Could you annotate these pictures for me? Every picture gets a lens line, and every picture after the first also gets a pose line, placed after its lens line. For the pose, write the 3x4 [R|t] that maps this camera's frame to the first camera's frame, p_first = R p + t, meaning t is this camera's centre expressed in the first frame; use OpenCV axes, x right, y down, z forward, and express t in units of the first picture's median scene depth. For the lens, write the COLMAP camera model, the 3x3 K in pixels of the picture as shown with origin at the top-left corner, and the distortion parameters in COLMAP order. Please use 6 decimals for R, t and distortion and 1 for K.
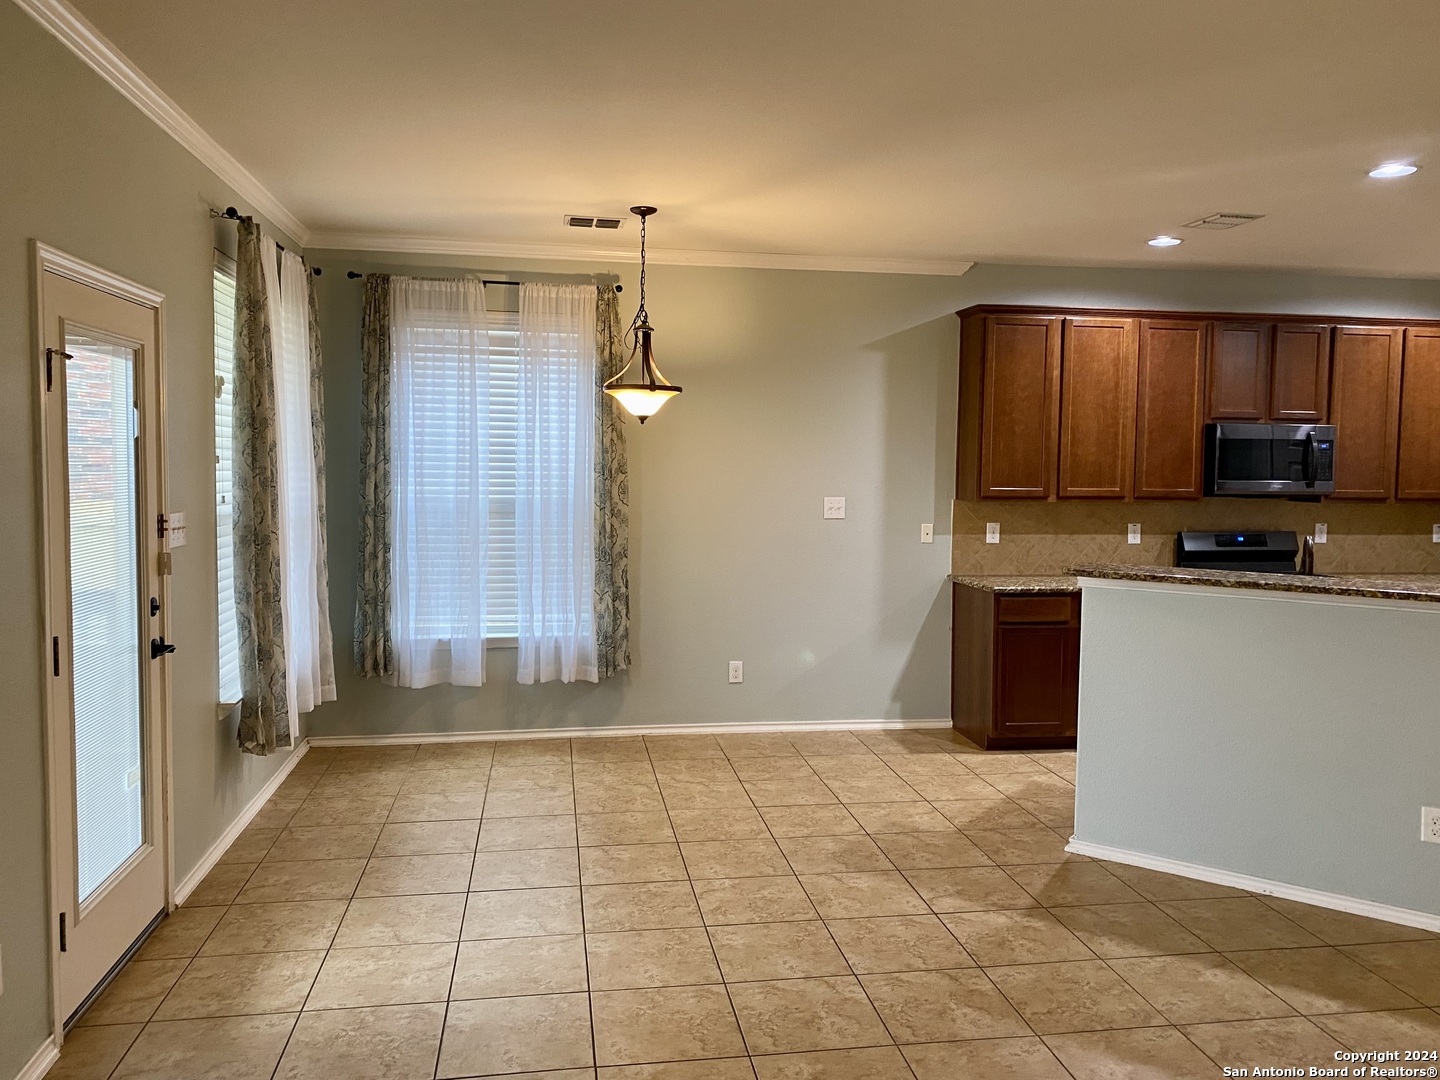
lens RADIAL K [[1105.2, 0, 711.1], [0, 1105.2, 533.3], [0, 0, 1]] dist [0.052620, -0.078060]
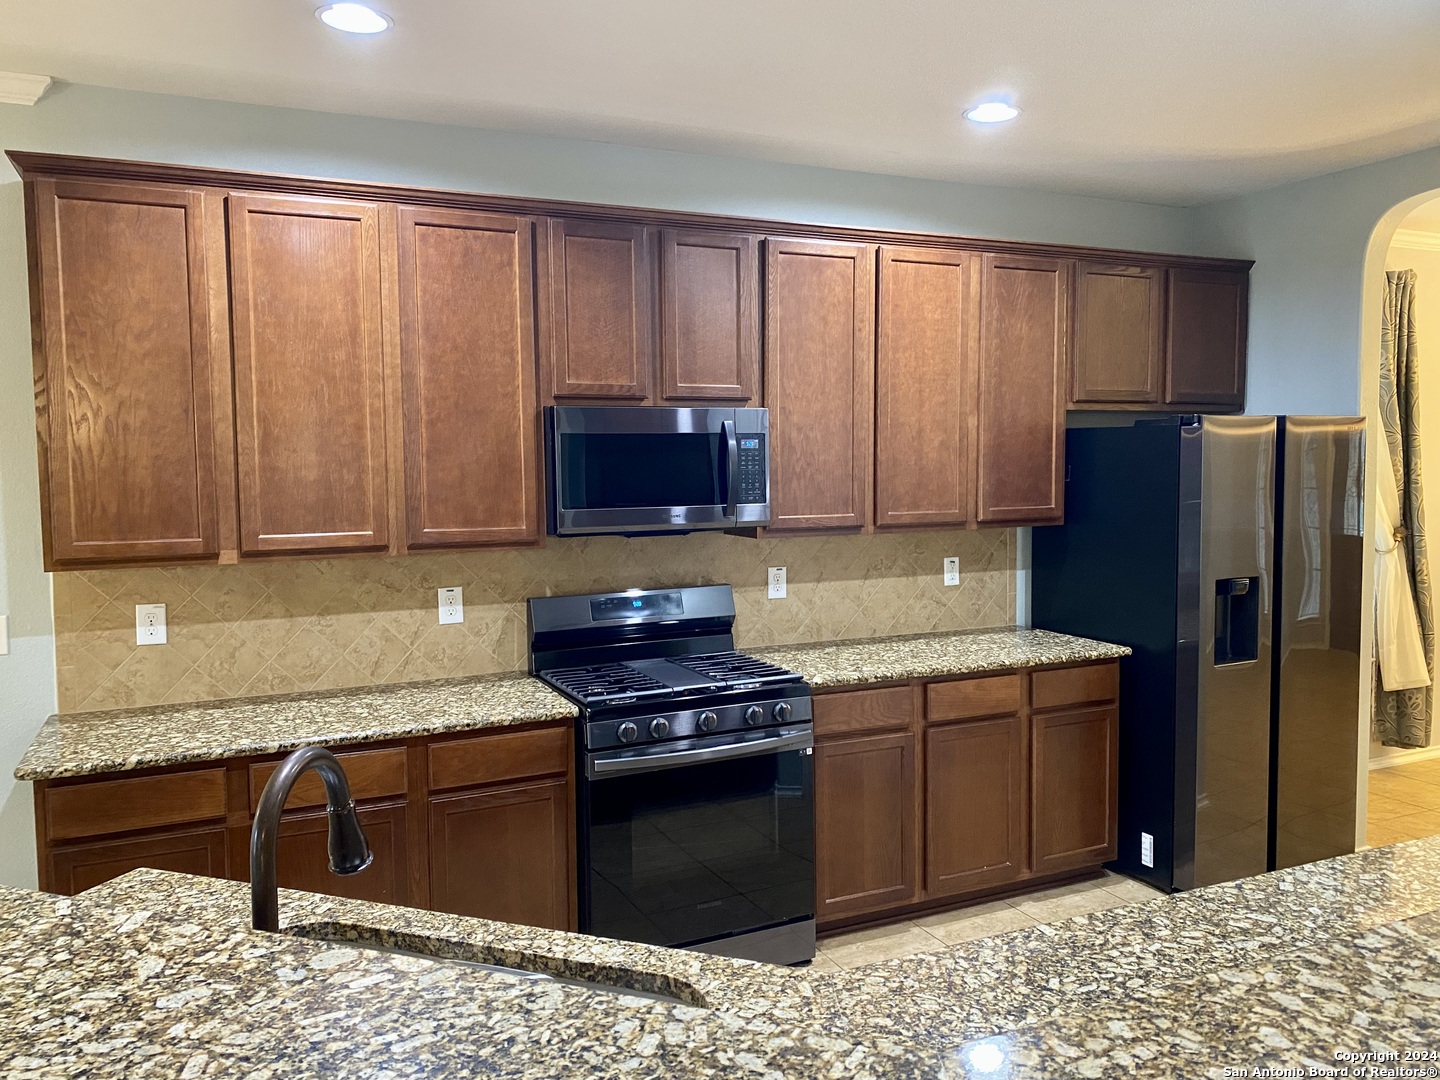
lens RADIAL K [[1105.2, 0, 773.4], [0, 1105.2, 553.3], [0, 0, 1]] dist [0.052620, -0.078060]
pose [[0.954106, -0.047421, 0.295691, 0.388141], [0.038479, 0.998611, 0.035990, -0.041181], [-0.296987, -0.022961, 0.954605, 0.441115]]
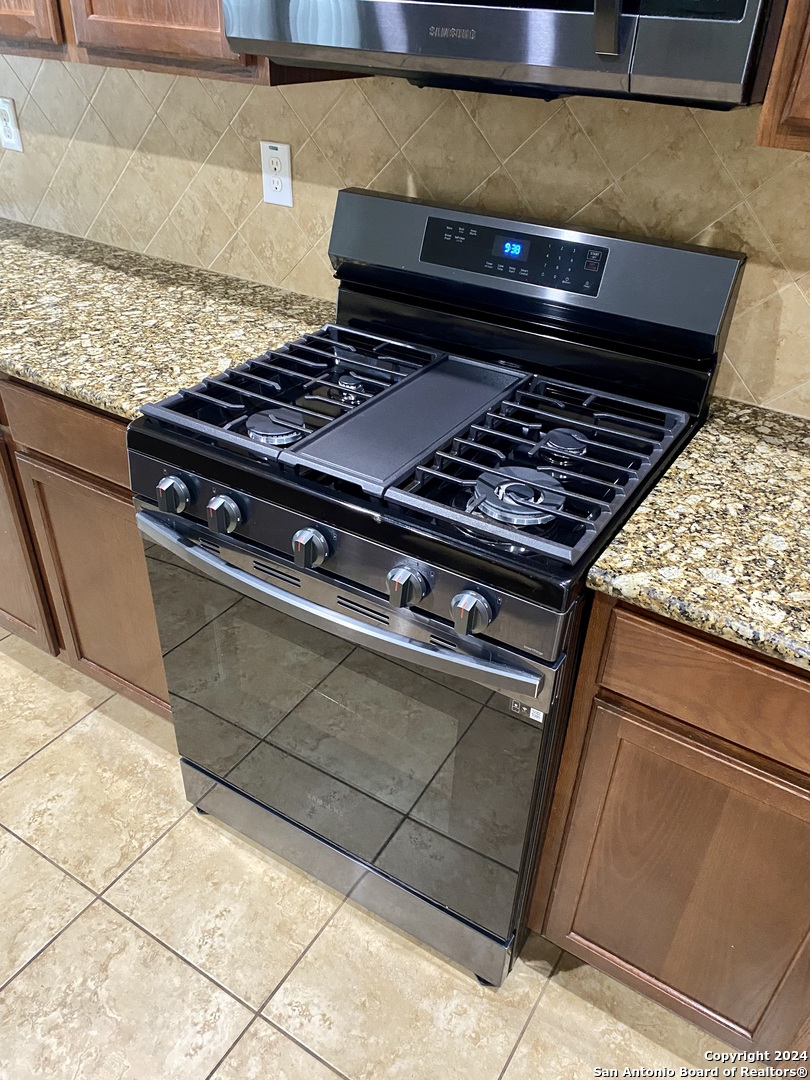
lens RADIAL K [[828.9, 0, 408.3], [0, 828.9, 539.0], [0, 0, 1]] dist [0.052620, -0.078060]
pose [[0.761219, 0.375832, -0.528484, 0.622600], [-0.070811, 0.858239, 0.508343, -0.039609], [0.644617, -0.349538, 0.679921, 0.841836]]
